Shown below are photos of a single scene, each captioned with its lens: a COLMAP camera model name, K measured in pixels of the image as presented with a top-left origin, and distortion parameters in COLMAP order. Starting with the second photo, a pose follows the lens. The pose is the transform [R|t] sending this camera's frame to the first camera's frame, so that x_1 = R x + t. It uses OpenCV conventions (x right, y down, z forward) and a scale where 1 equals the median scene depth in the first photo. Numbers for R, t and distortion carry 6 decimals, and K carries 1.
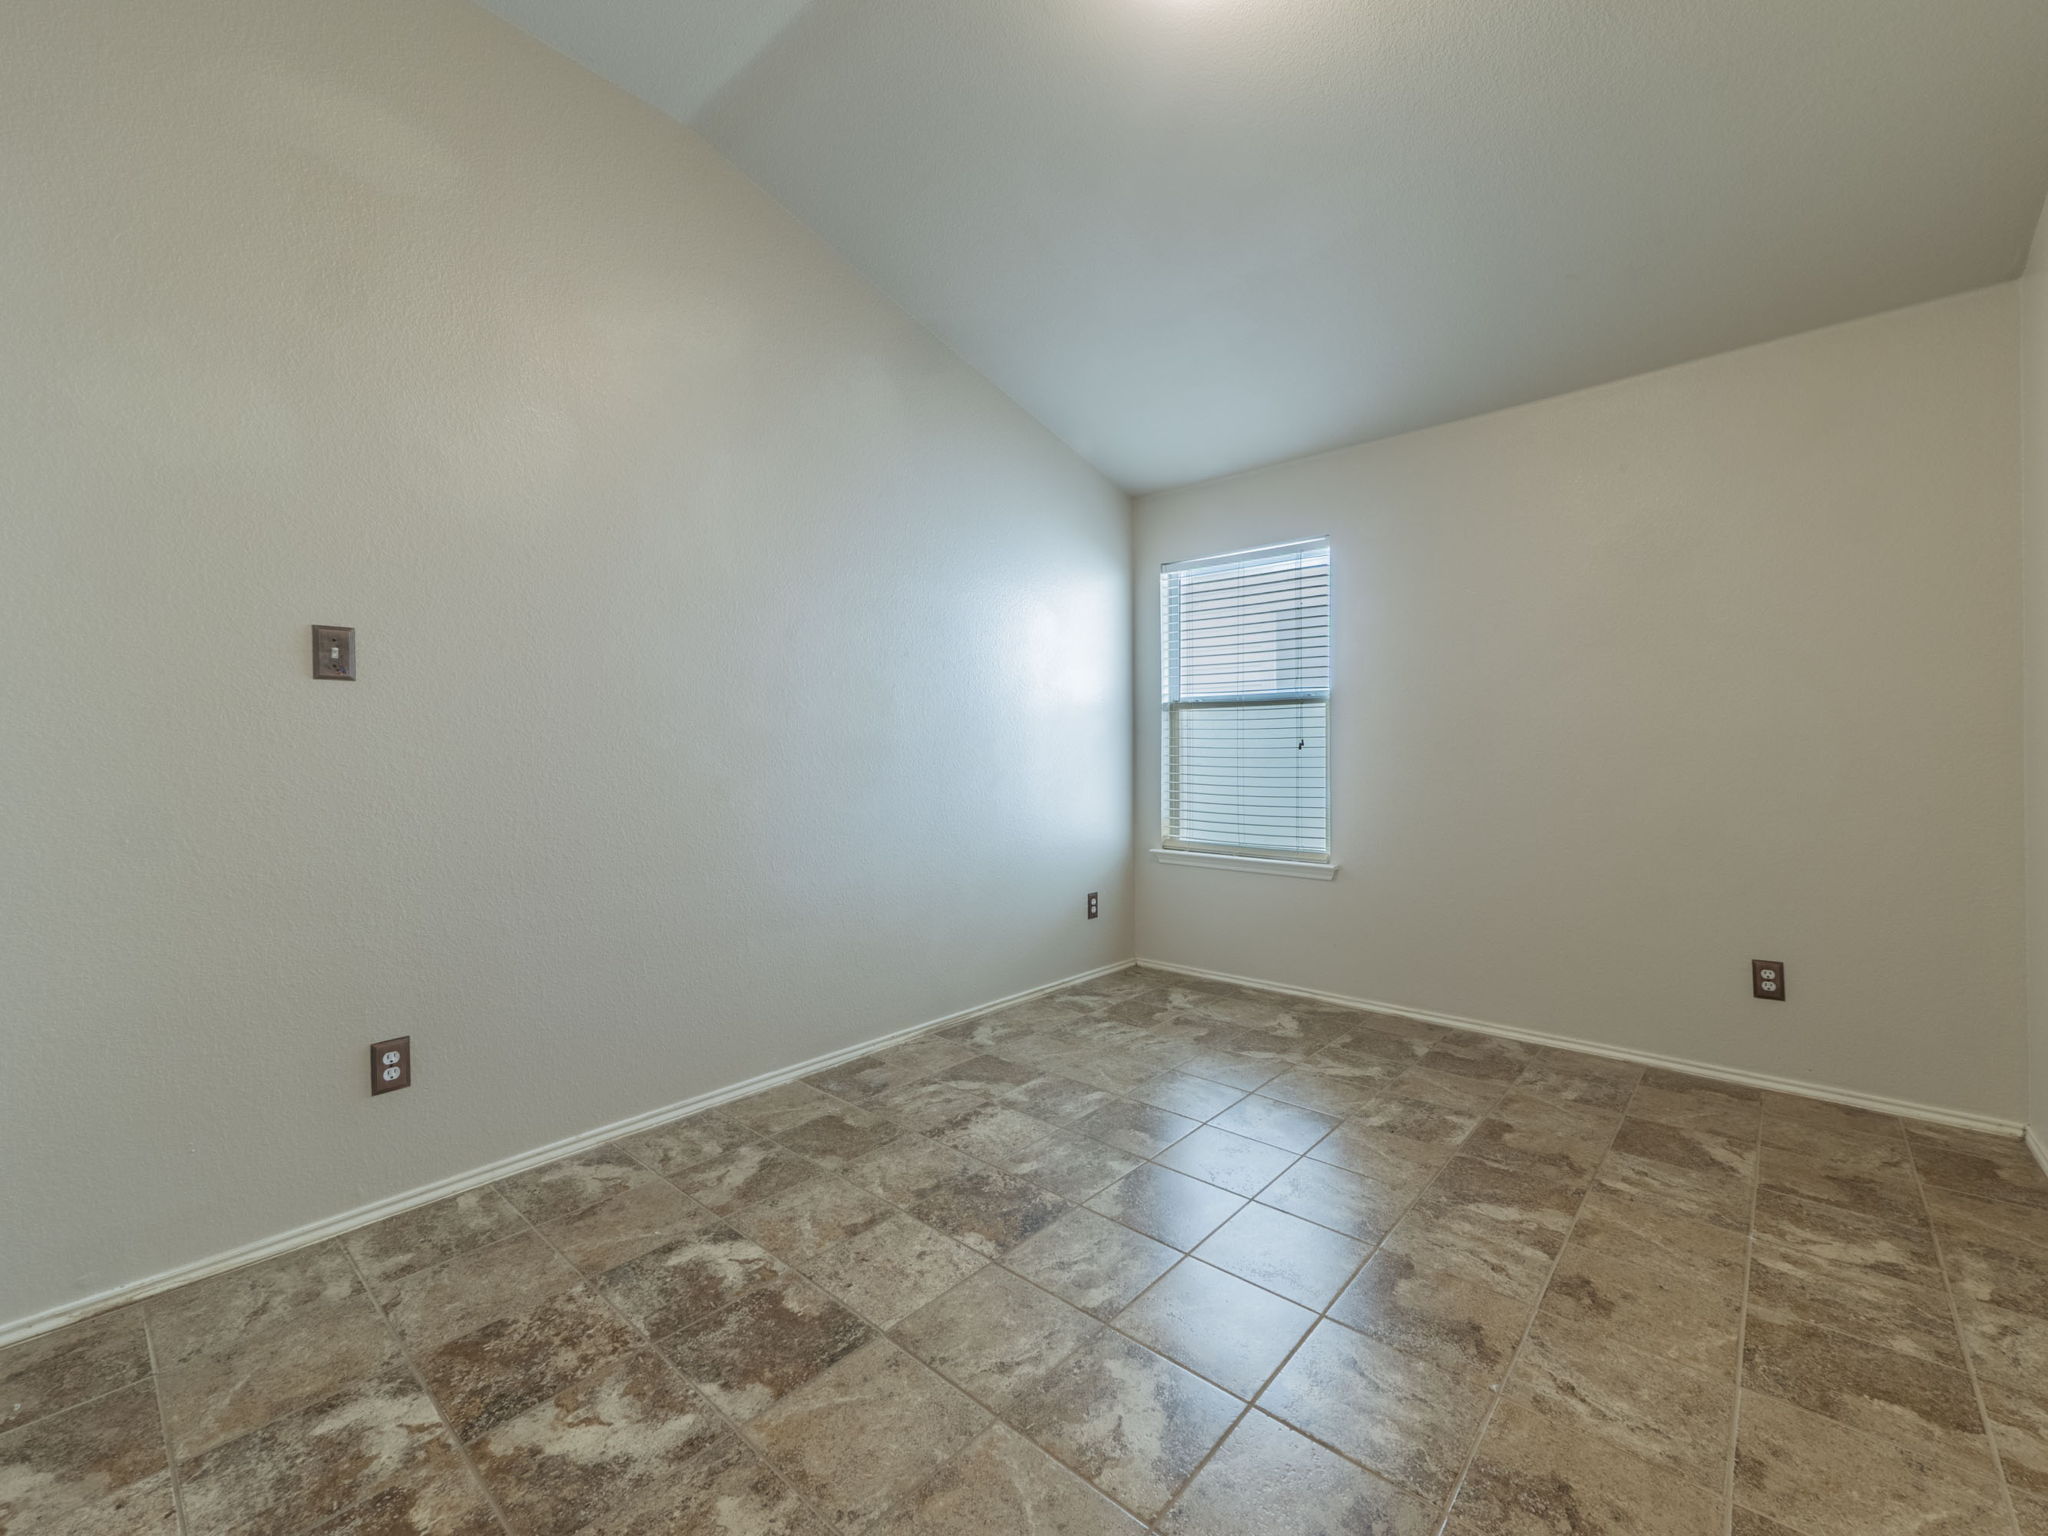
lens RADIAL K [[841.7, 0, 1024.0], [0, 841.7, 768.0], [0, 0, 1]] dist [0.024457, -0.005307]
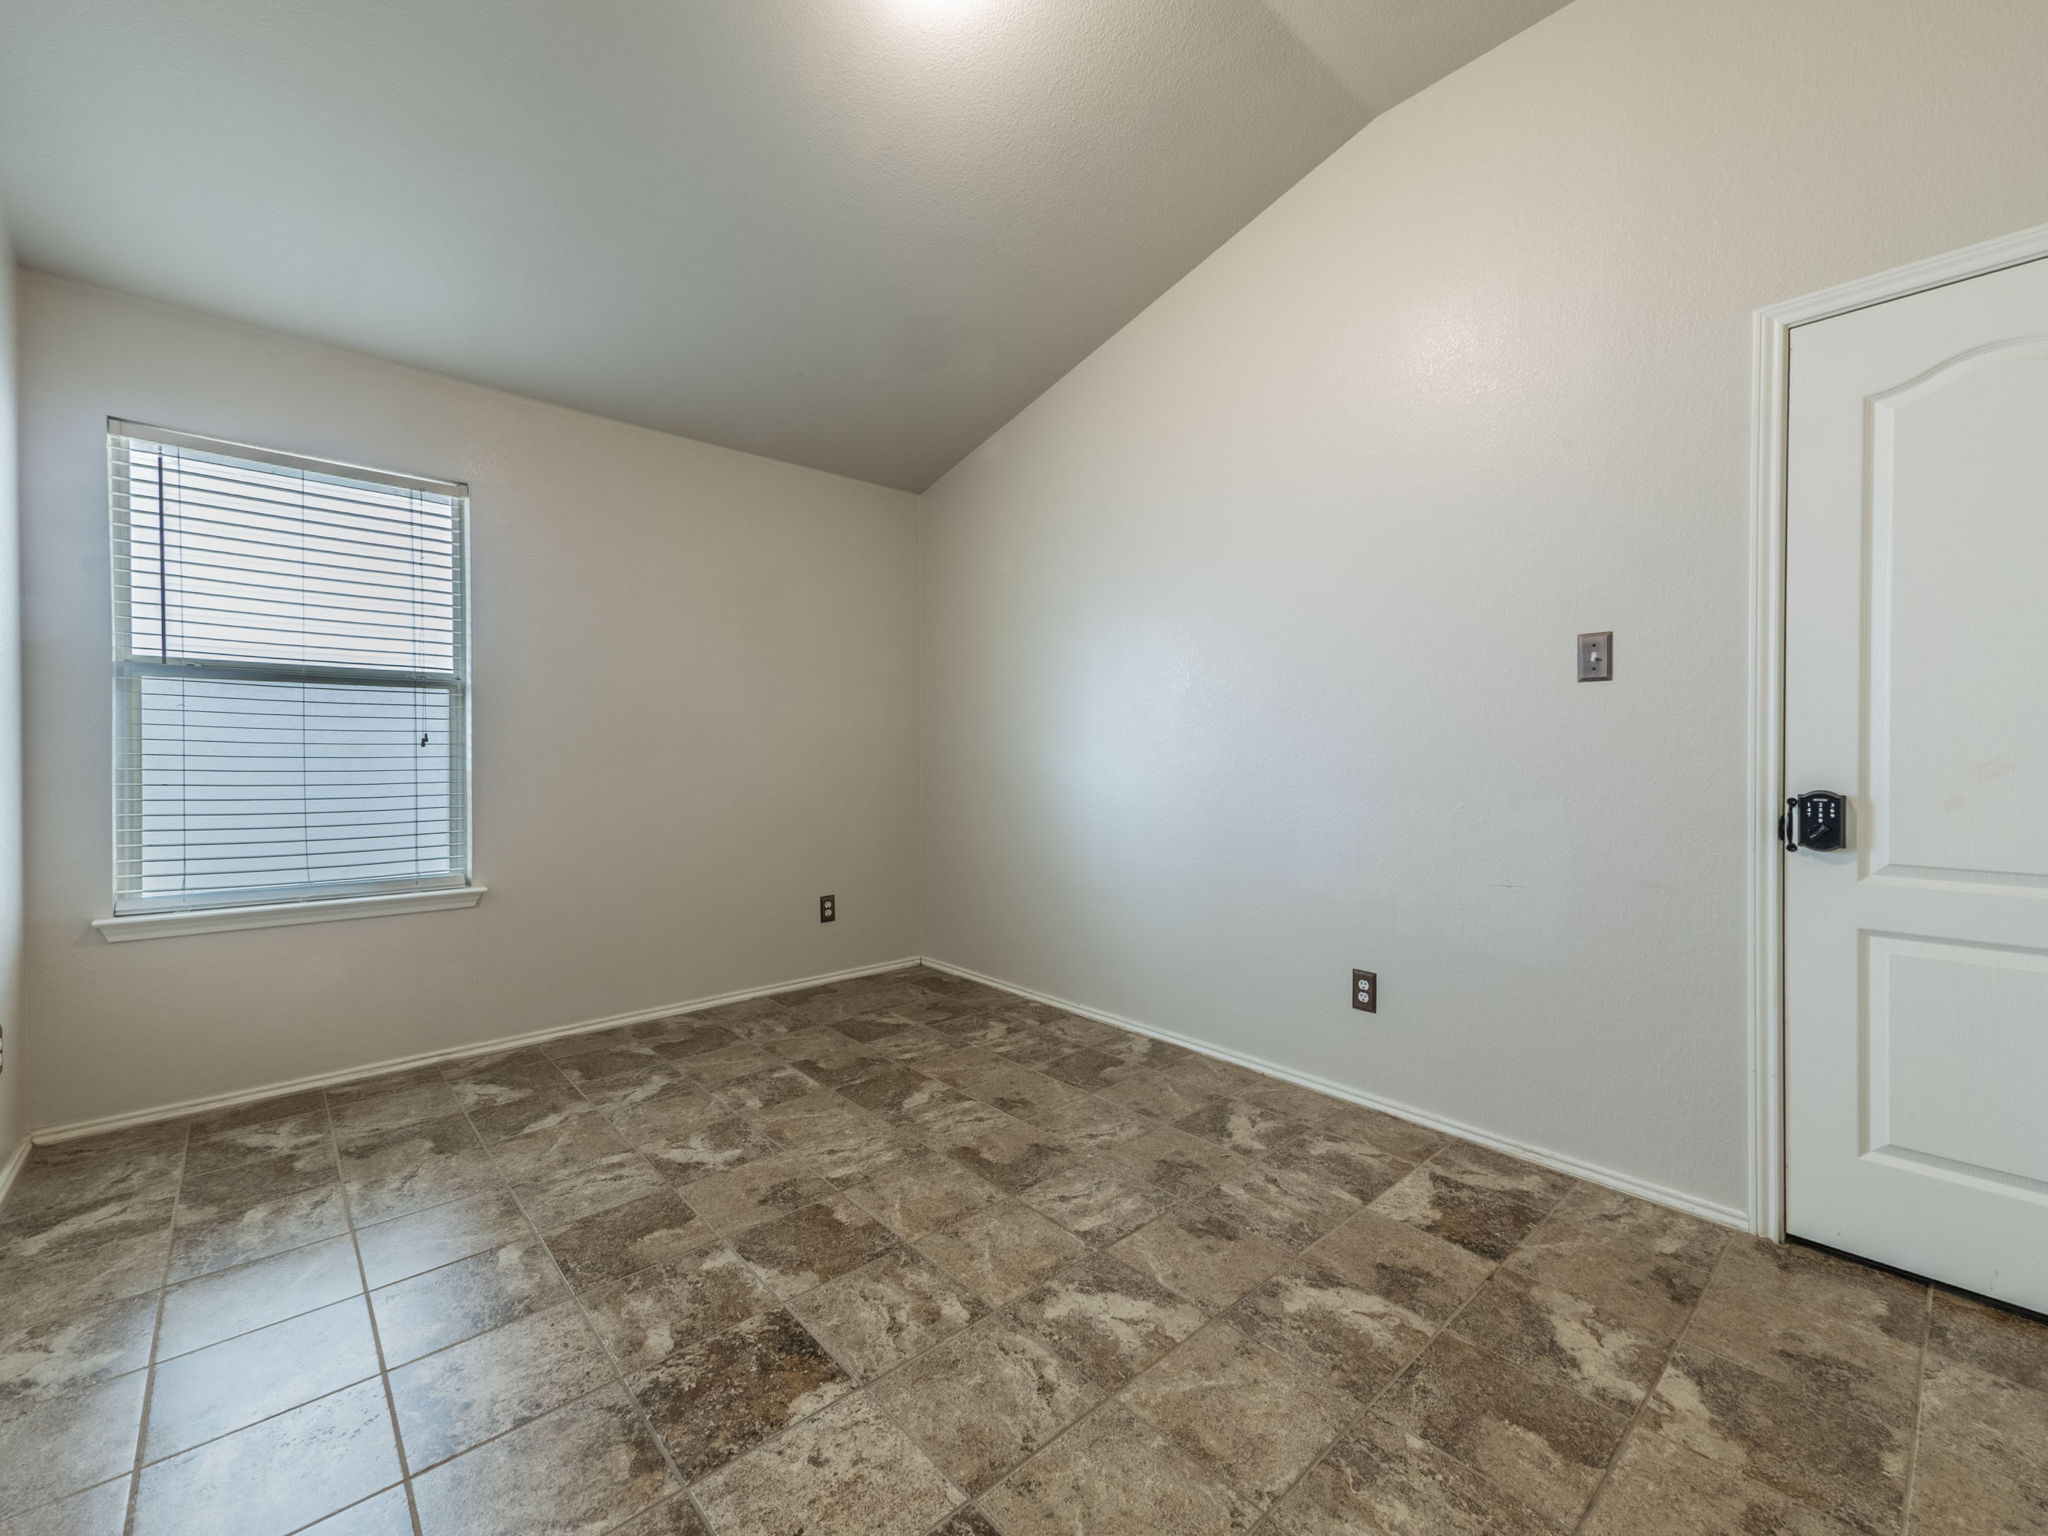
lens RADIAL K [[855.5, 0, 1023.0], [0, 855.5, 750.2], [0, 0, 1]] dist [0.015008, -0.001213]
pose [[0.109300, 0.008378, 0.993974, -0.604848], [0.014617, 0.999843, -0.010035, -0.003766], [-0.993901, 0.015626, 0.109160, 0.548983]]
